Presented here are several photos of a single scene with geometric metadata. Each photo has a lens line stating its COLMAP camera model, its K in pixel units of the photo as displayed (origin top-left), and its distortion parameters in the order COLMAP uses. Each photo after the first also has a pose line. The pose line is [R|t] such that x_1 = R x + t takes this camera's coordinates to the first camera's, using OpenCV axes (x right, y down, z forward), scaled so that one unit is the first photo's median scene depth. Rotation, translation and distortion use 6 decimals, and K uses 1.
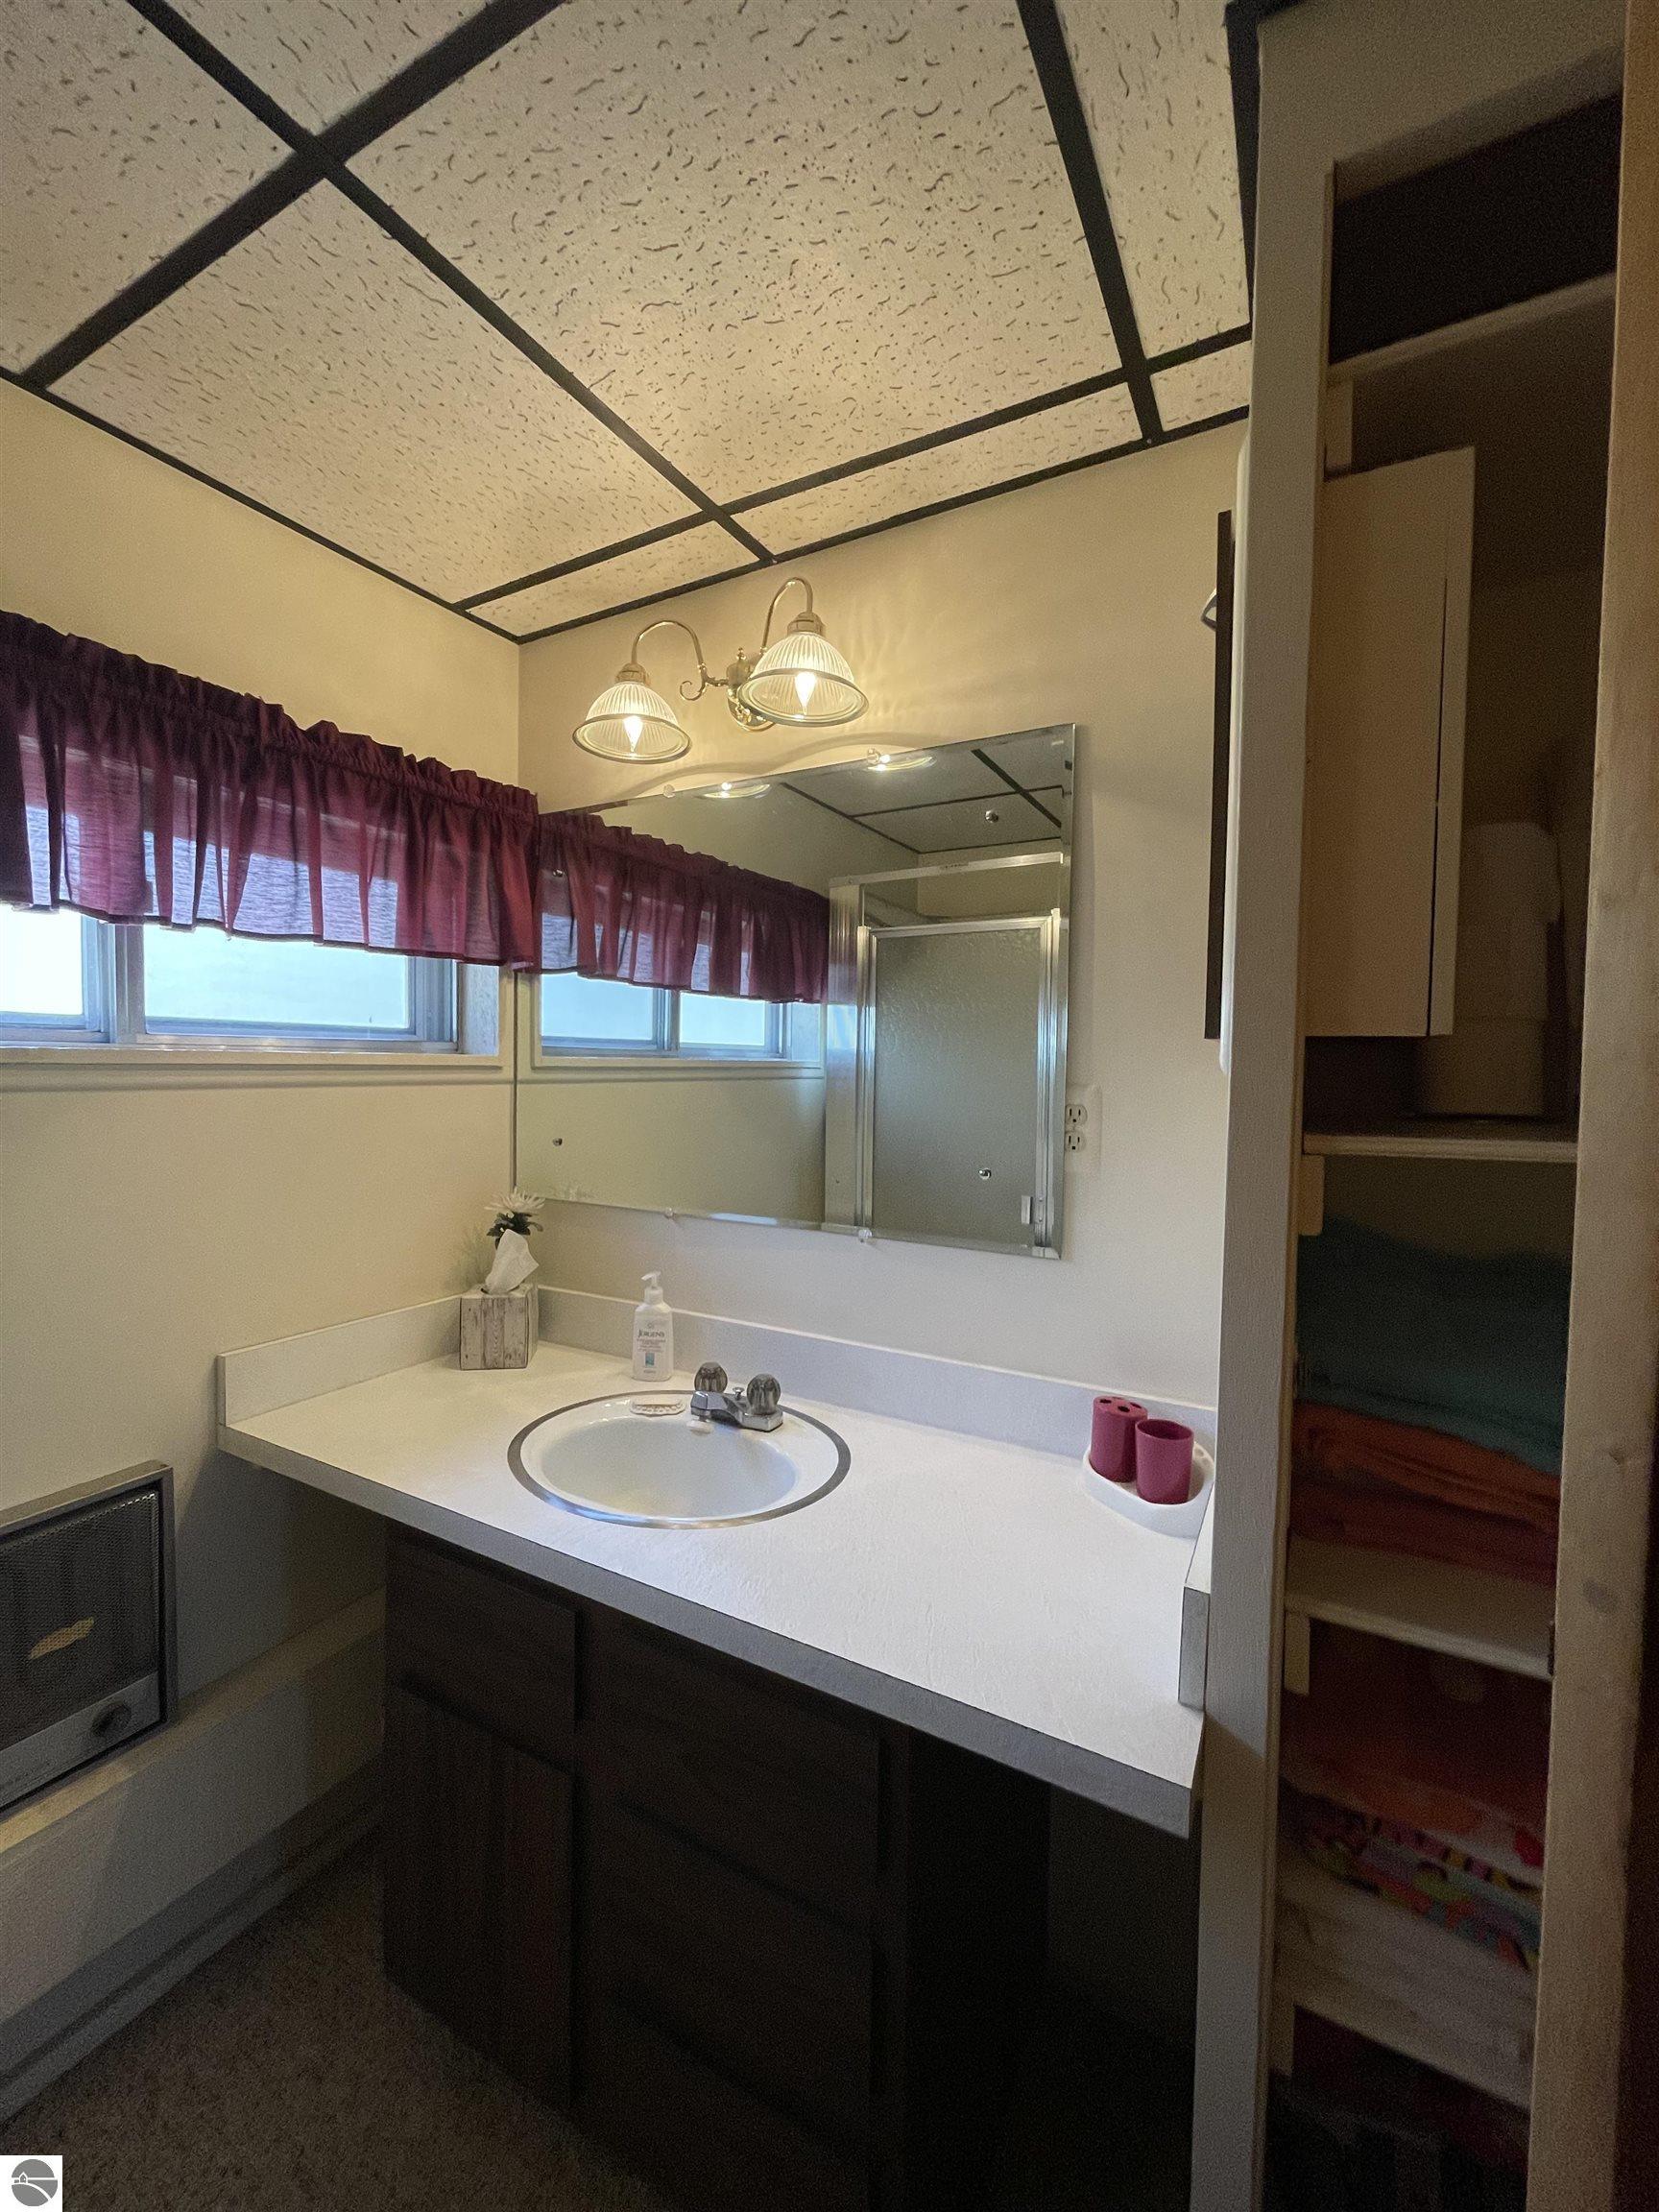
lens RADIAL K [[886.2, 0, 831.4], [0, 886.2, 1097.2], [0, 0, 1]] dist [-0.003455, 0.000745]
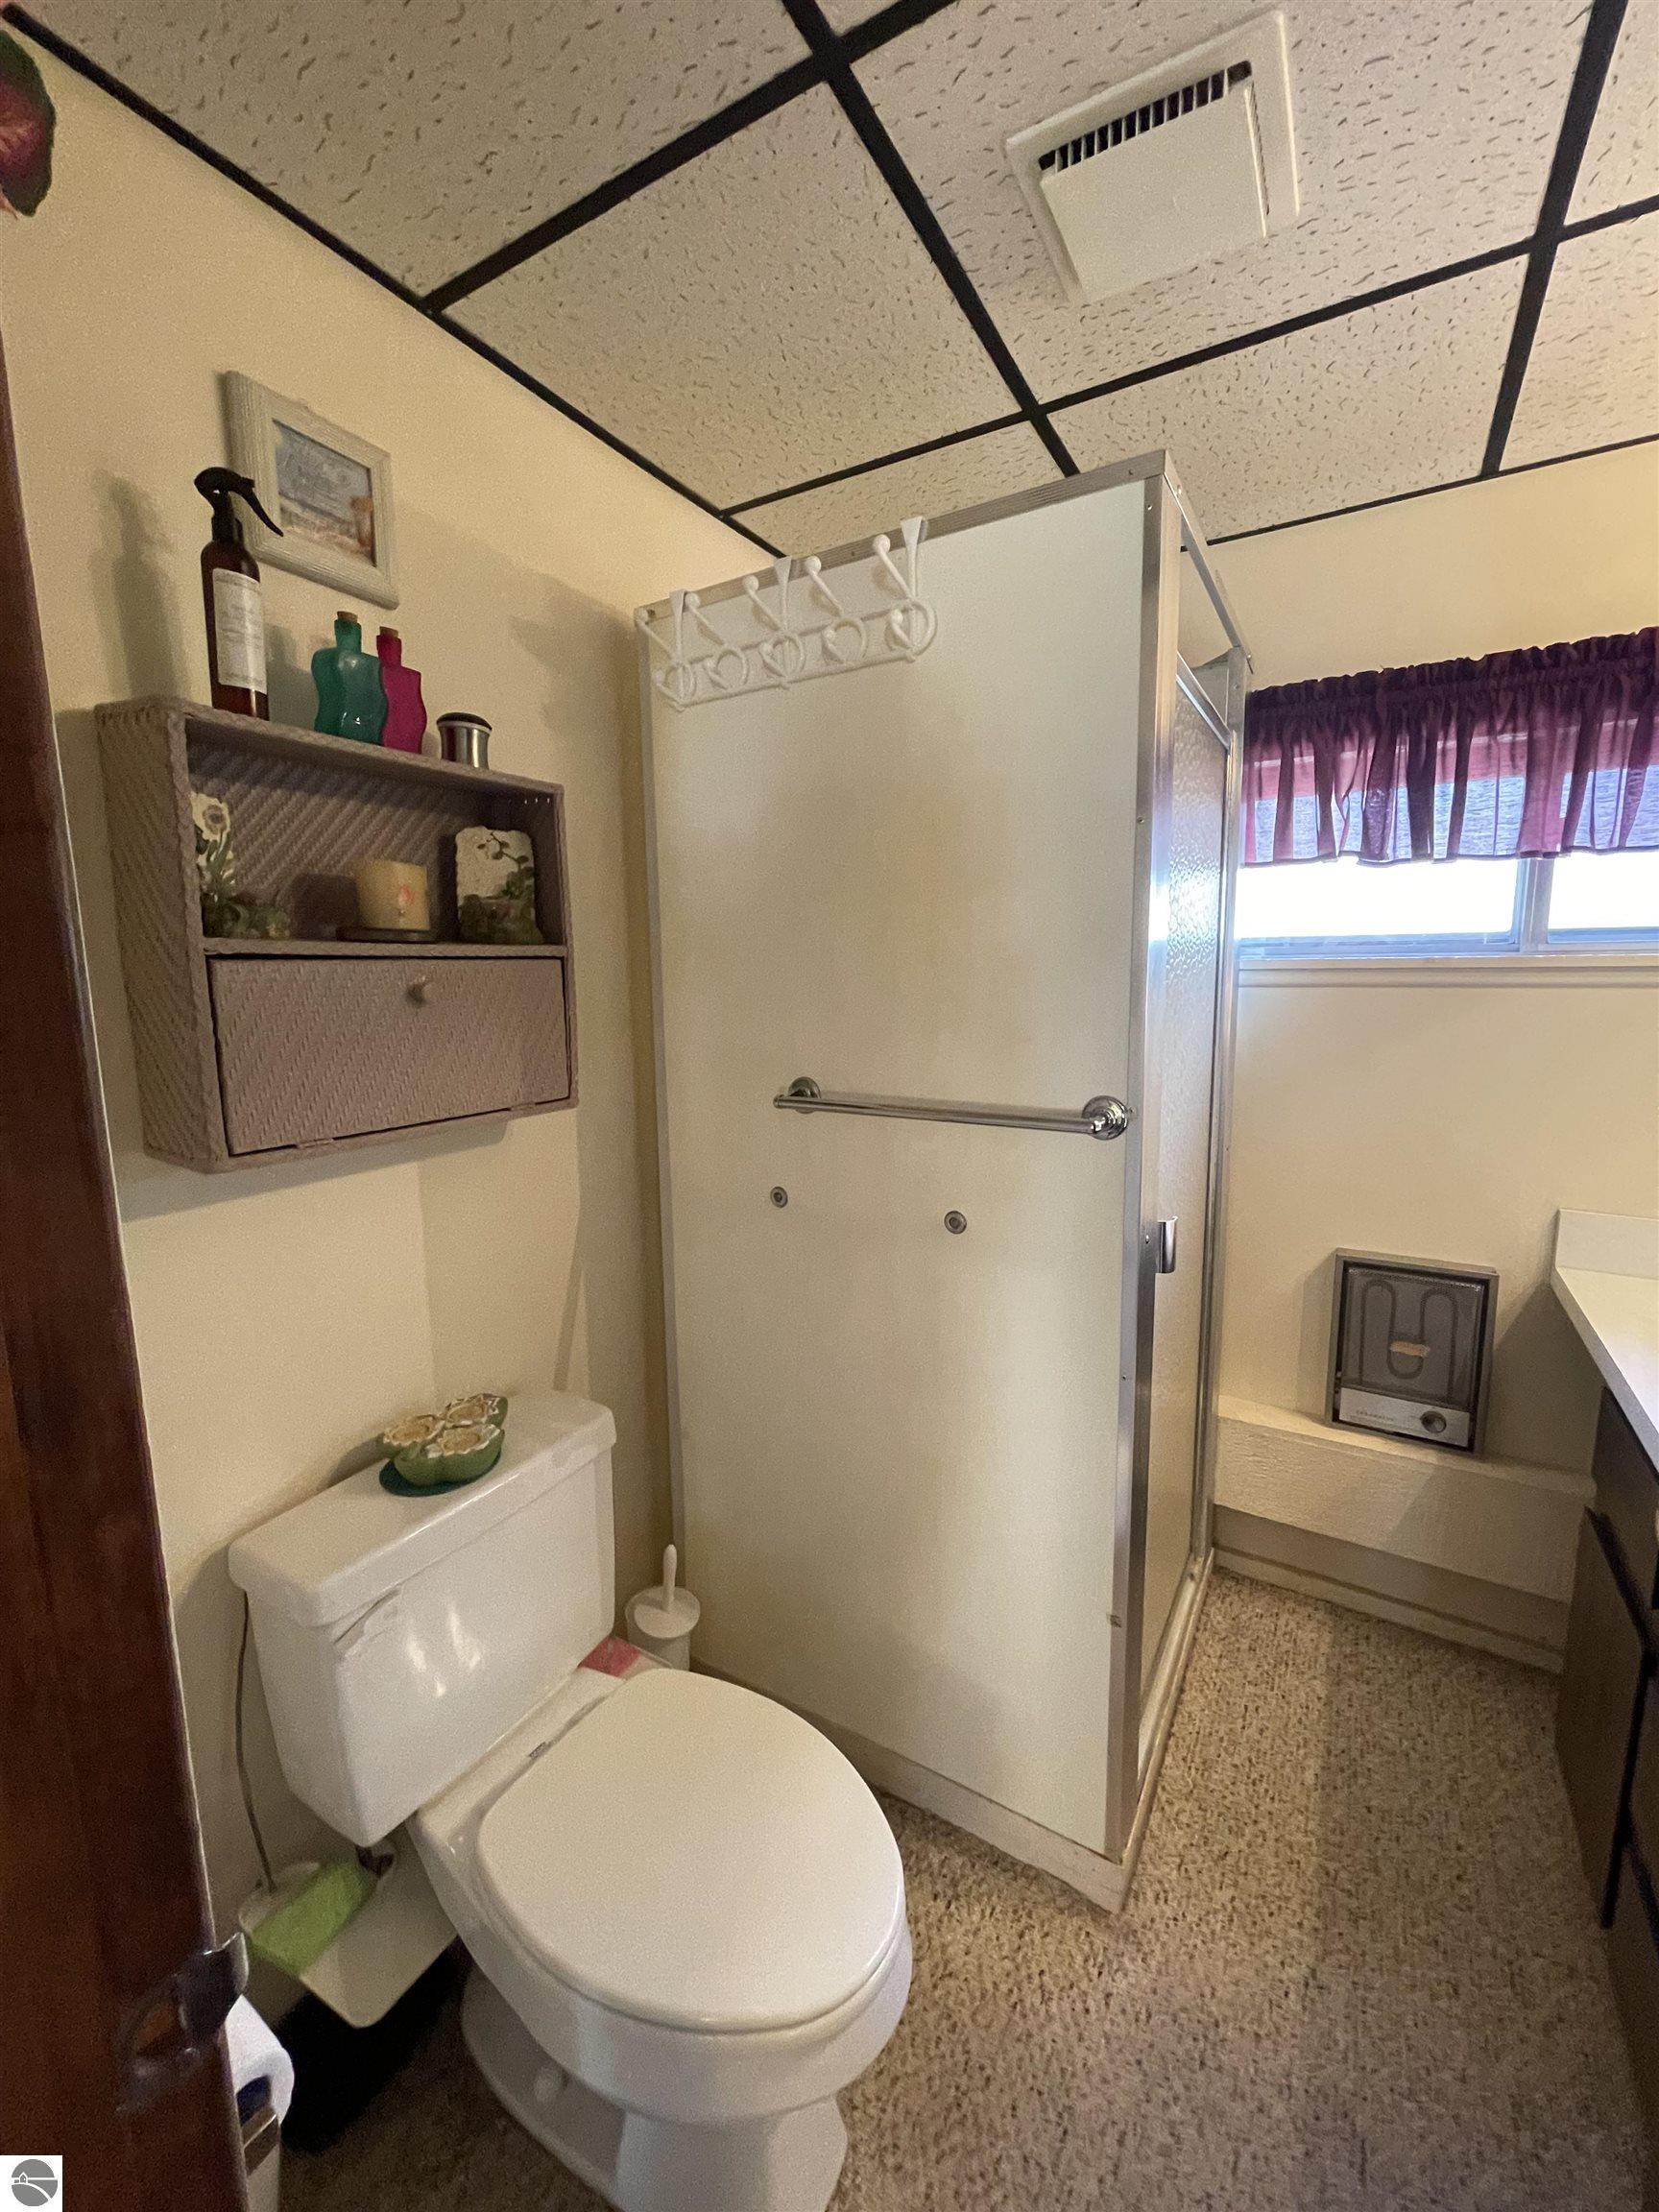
lens RADIAL K [[886.2, 0, 832.5], [0, 886.2, 1105.0], [0, 0, 1]] dist [-0.003455, 0.000745]
pose [[-0.033012, 0.136852, -0.990041, 0.583265], [-0.026345, 0.990118, 0.137741, 0.010306], [0.999108, 0.030630, -0.029081, 0.035015]]
